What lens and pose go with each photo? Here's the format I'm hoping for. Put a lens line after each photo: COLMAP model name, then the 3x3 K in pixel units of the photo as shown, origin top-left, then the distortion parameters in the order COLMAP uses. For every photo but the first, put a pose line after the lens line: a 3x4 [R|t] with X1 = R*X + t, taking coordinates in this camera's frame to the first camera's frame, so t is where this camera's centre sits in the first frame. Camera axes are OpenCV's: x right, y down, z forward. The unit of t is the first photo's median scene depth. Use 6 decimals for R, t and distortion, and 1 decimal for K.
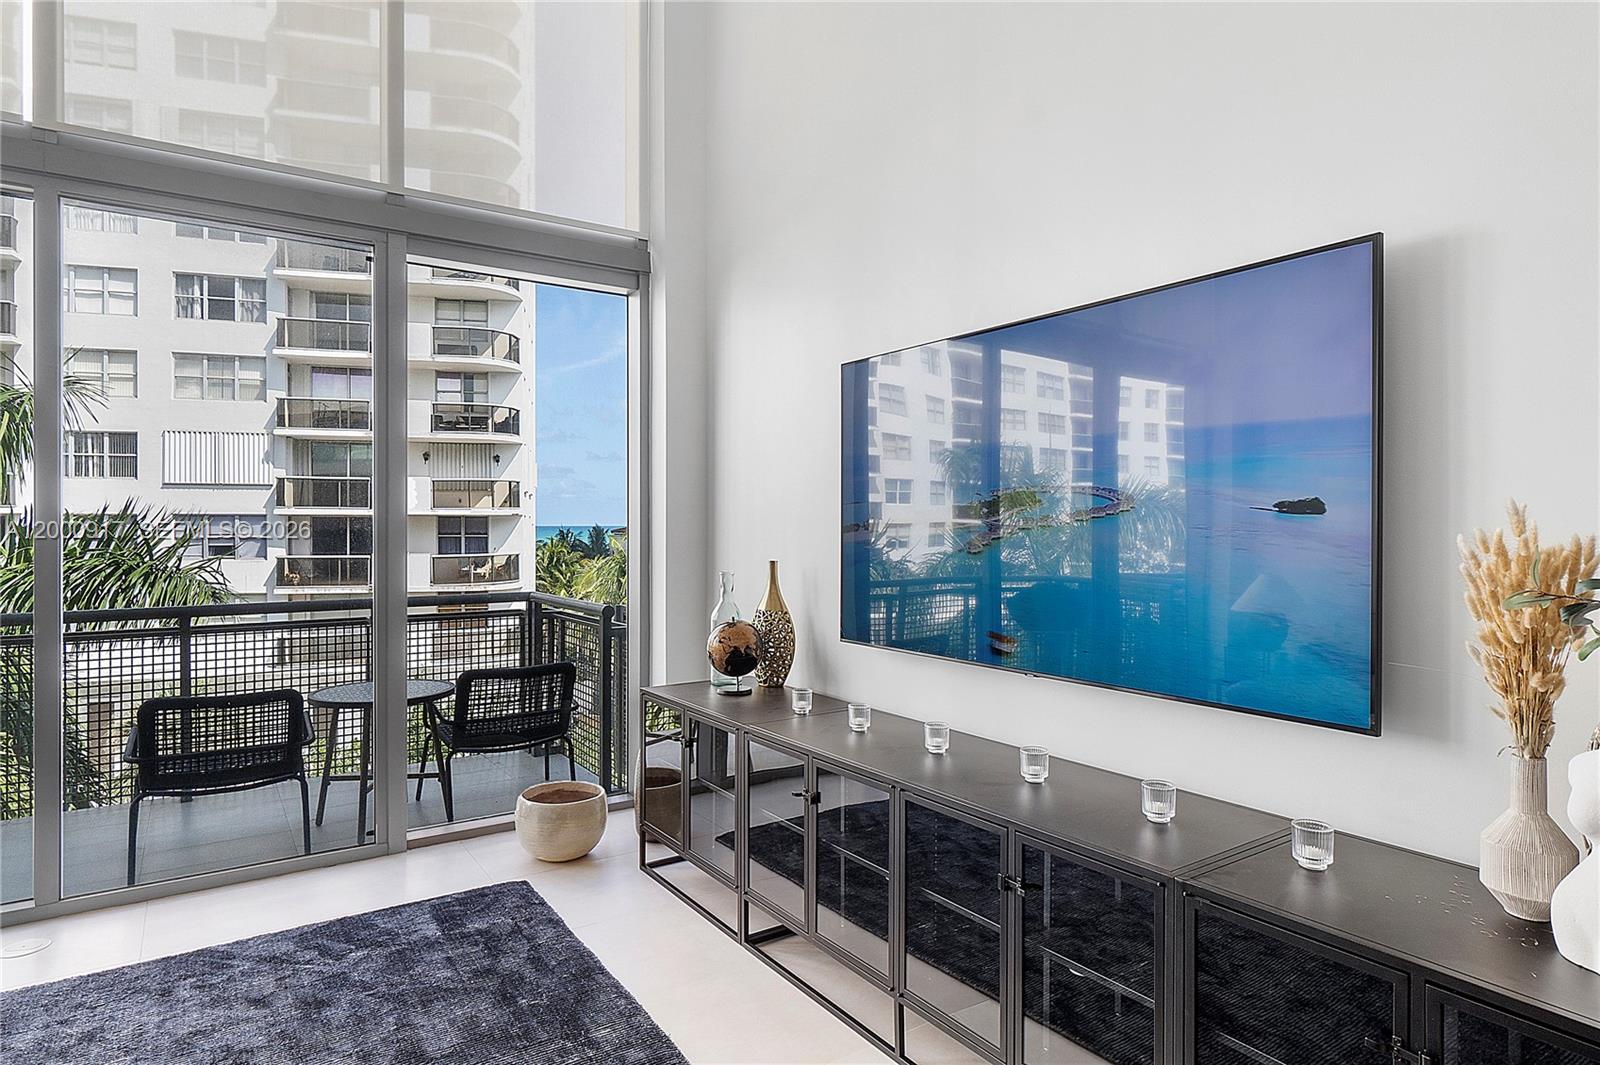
lens RADIAL K [[893.6, 0, 800.0], [0, 893.6, 532.5], [0, 0, 1]] dist [-0.008363, -0.000781]
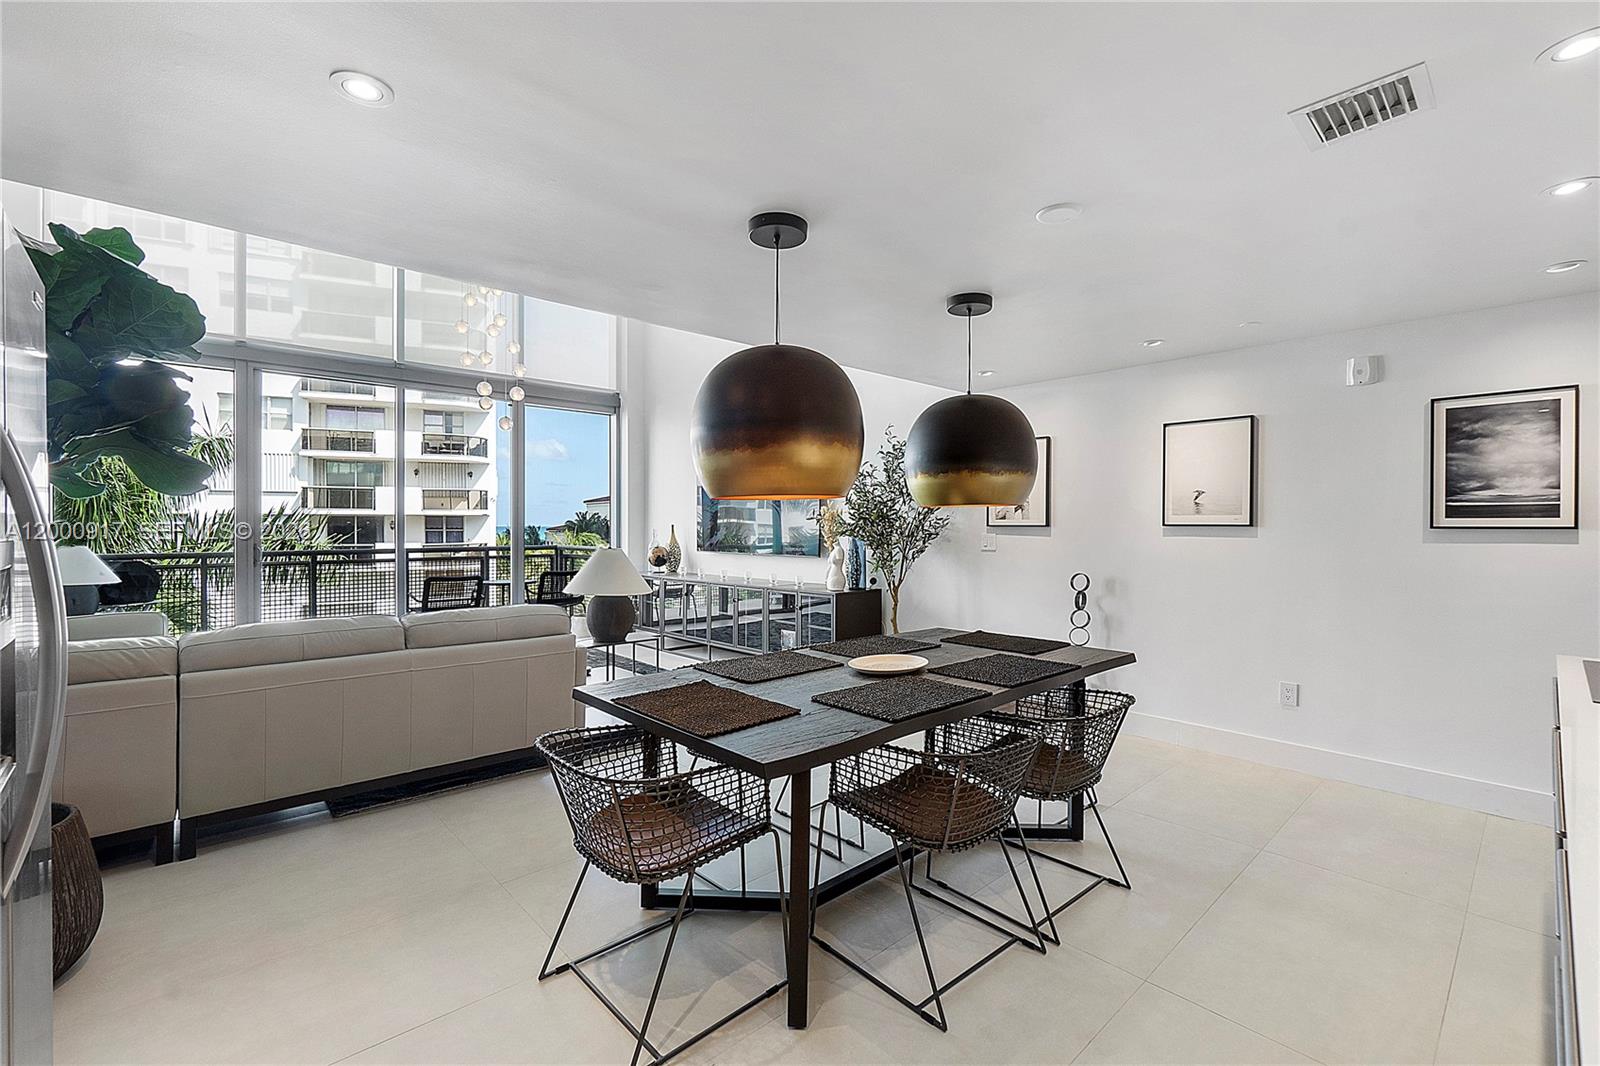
lens RADIAL K [[701.1, 0, 800.0], [0, 701.1, 533.0], [0, 0, 1]] dist [-0.001786, -0.000078]
pose [[0.989072, -0.002647, 0.147407, 0.005285], [0.002351, 0.999995, 0.002181, 0.007633], [-0.147412, -0.001811, 0.989073, -0.157892]]
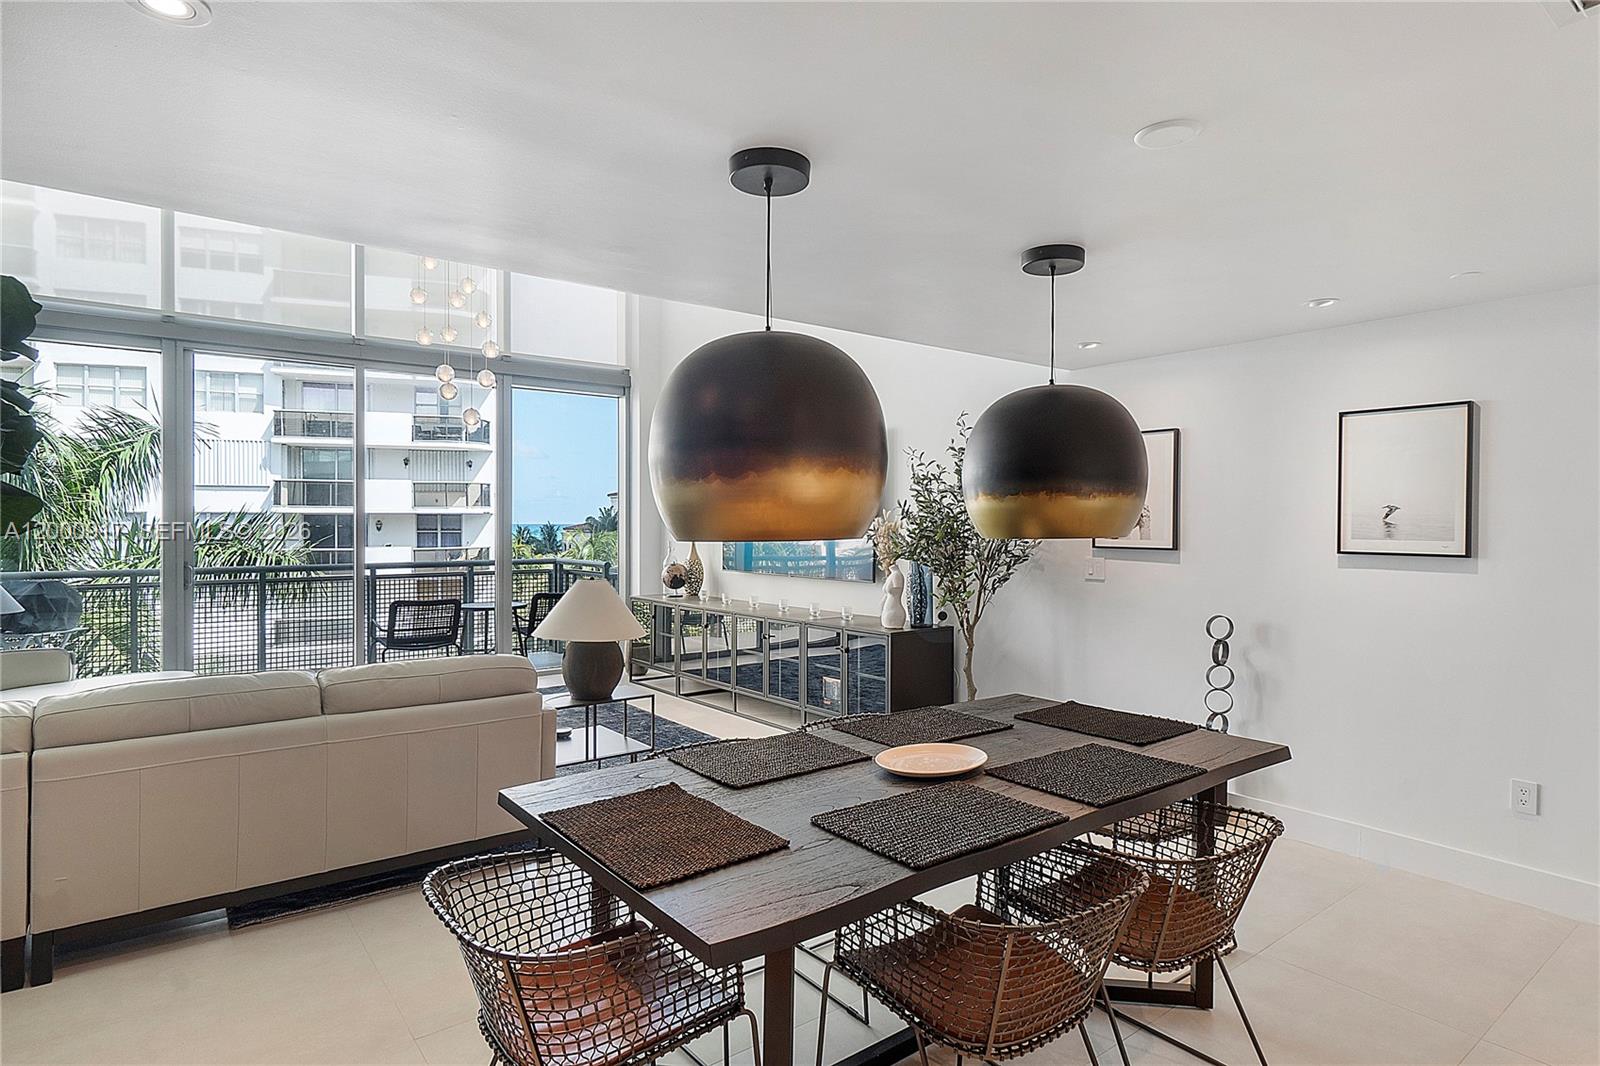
lens RADIAL K [[872.4, 0, 800.0], [0, 872.4, 533.0], [0, 0, 1]] dist [0.008030, -0.000434]
pose [[0.998038, -0.000612, 0.062609, 0.013012], [0.000427, 0.999996, 0.002961, 0.002796], [-0.062610, -0.002929, 0.998034, -0.150597]]
